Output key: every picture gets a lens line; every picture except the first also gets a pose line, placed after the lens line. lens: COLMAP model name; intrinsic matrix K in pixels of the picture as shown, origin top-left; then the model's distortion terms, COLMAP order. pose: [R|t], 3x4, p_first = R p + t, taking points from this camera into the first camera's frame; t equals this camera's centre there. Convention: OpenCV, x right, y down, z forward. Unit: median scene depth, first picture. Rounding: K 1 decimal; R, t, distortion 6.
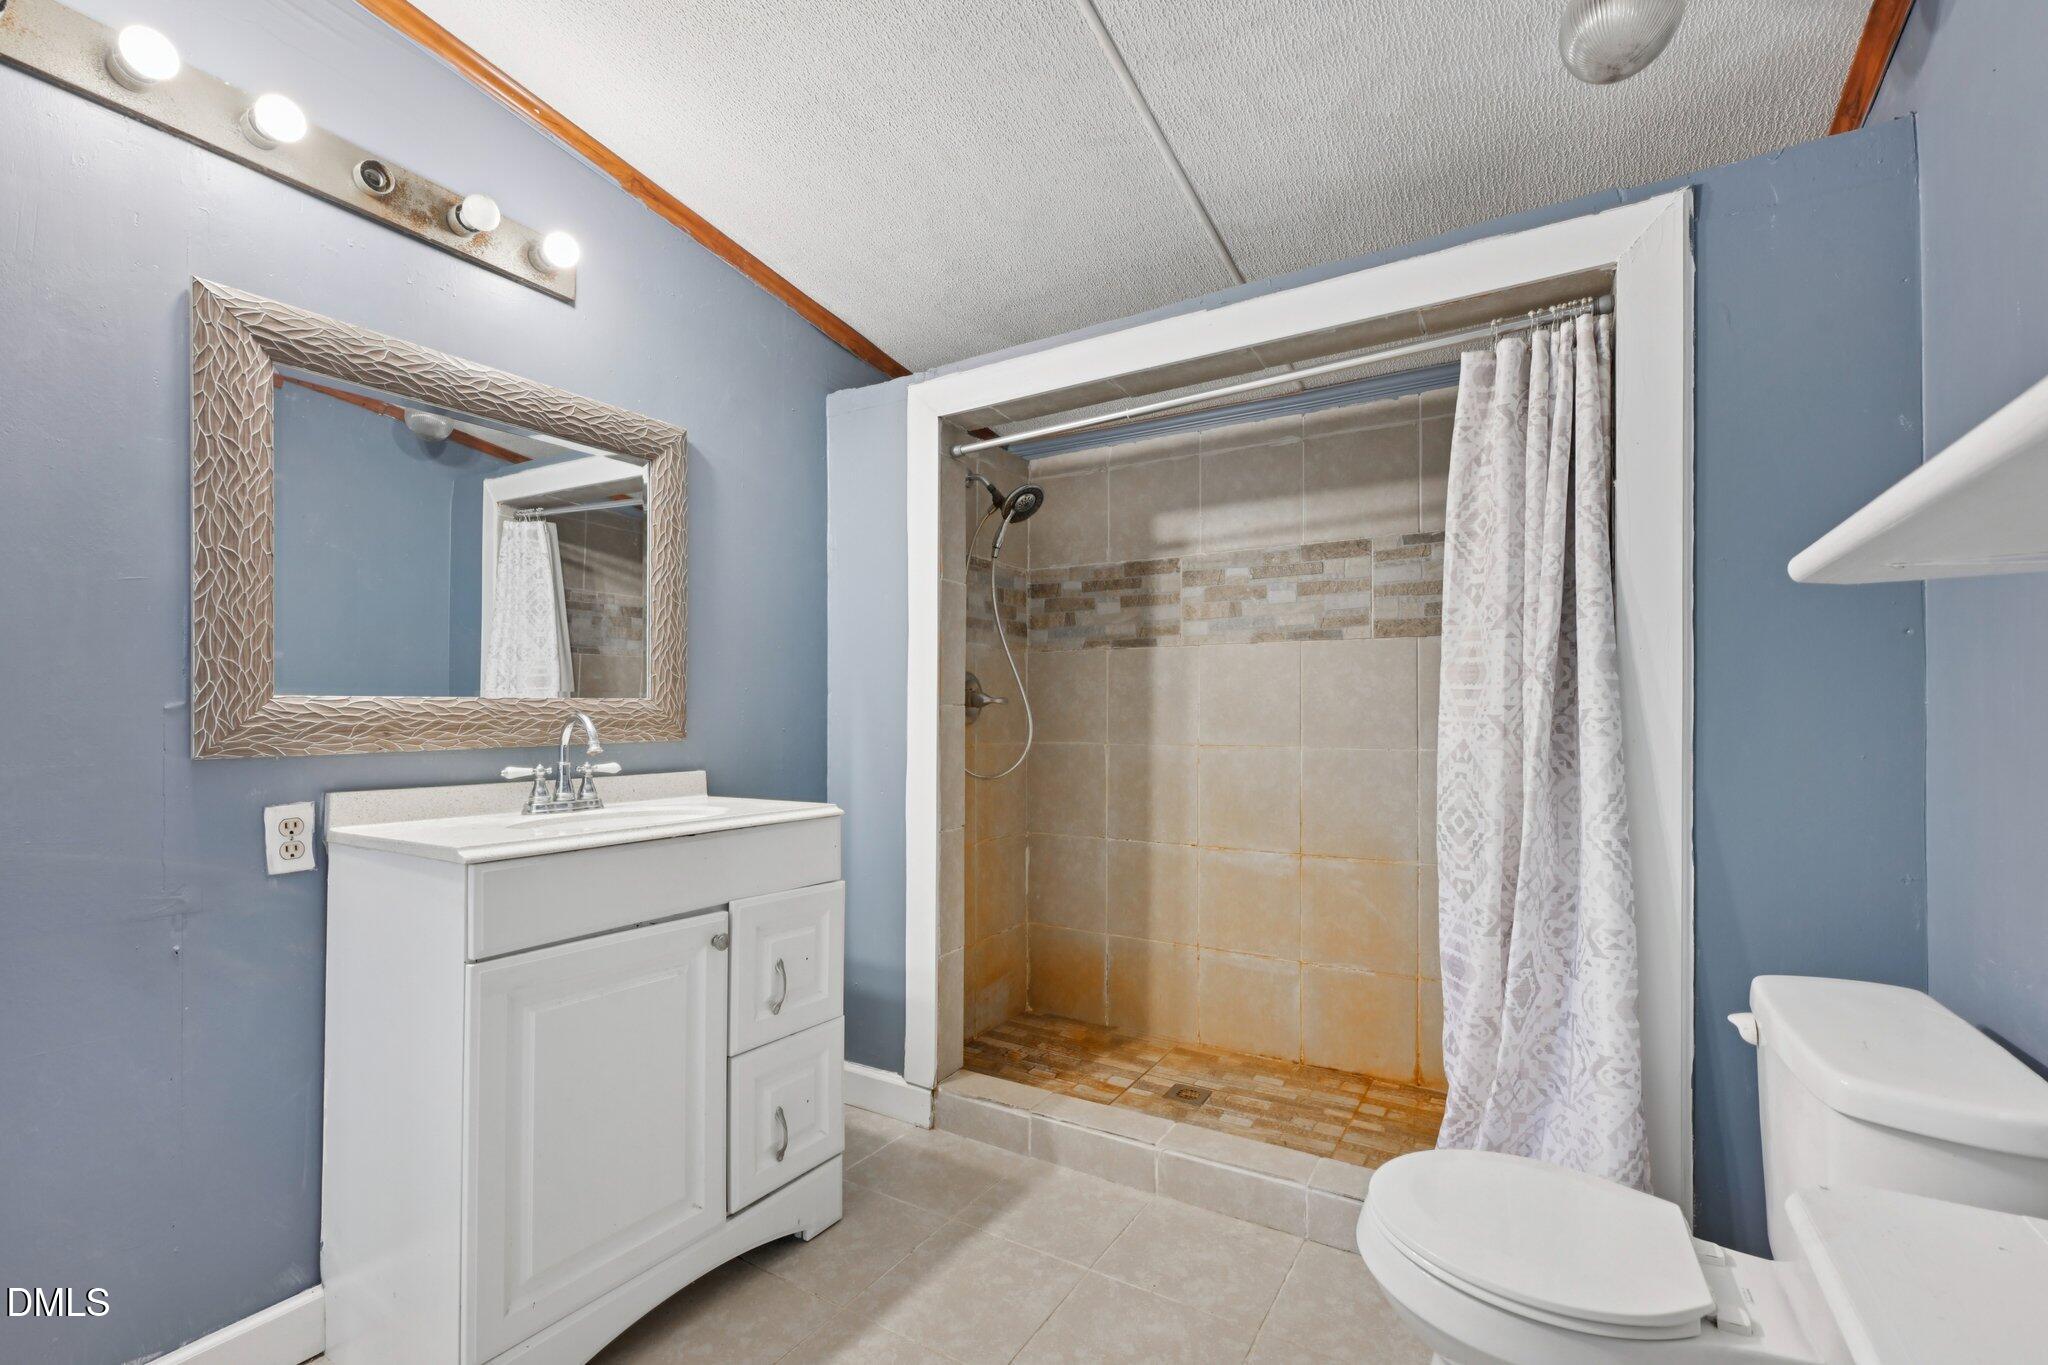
lens RADIAL K [[884.4, 0, 1011.3], [0, 884.4, 721.6], [0, 0, 1]] dist [0.000582, 0.000290]
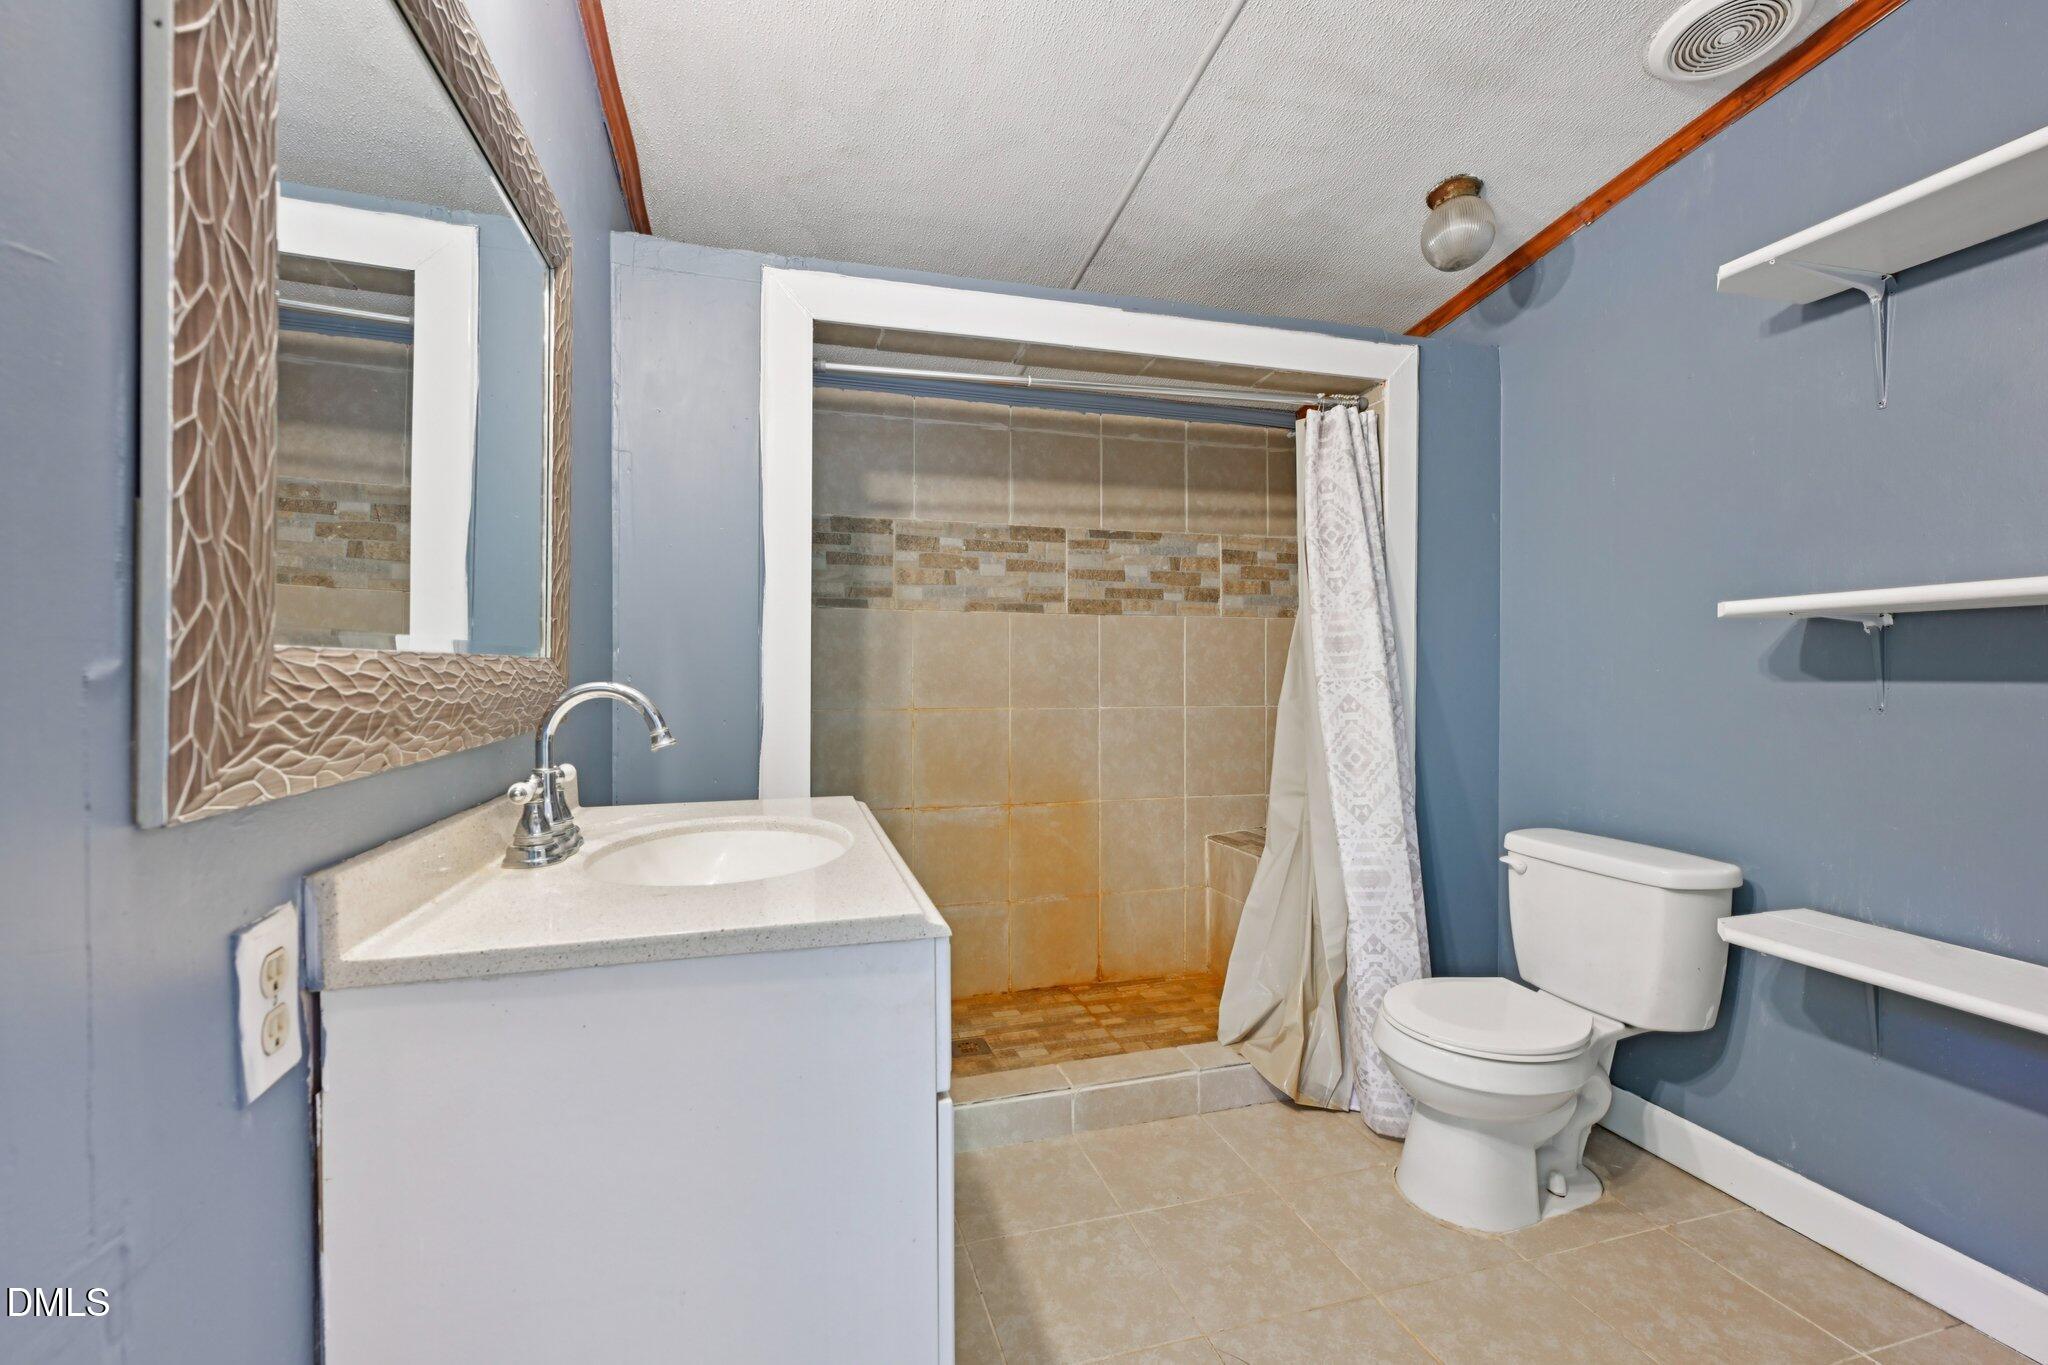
lens RADIAL K [[870.3, 0, 1021.6], [0, 870.3, 696.4], [0, 0, 1]] dist [0.001400, 0.000220]
pose [[0.669273, -0.017279, 0.742815, -0.486110], [0.004720, 0.999808, 0.019005, -0.006747], [-0.743001, -0.009213, 0.669227, 0.267944]]
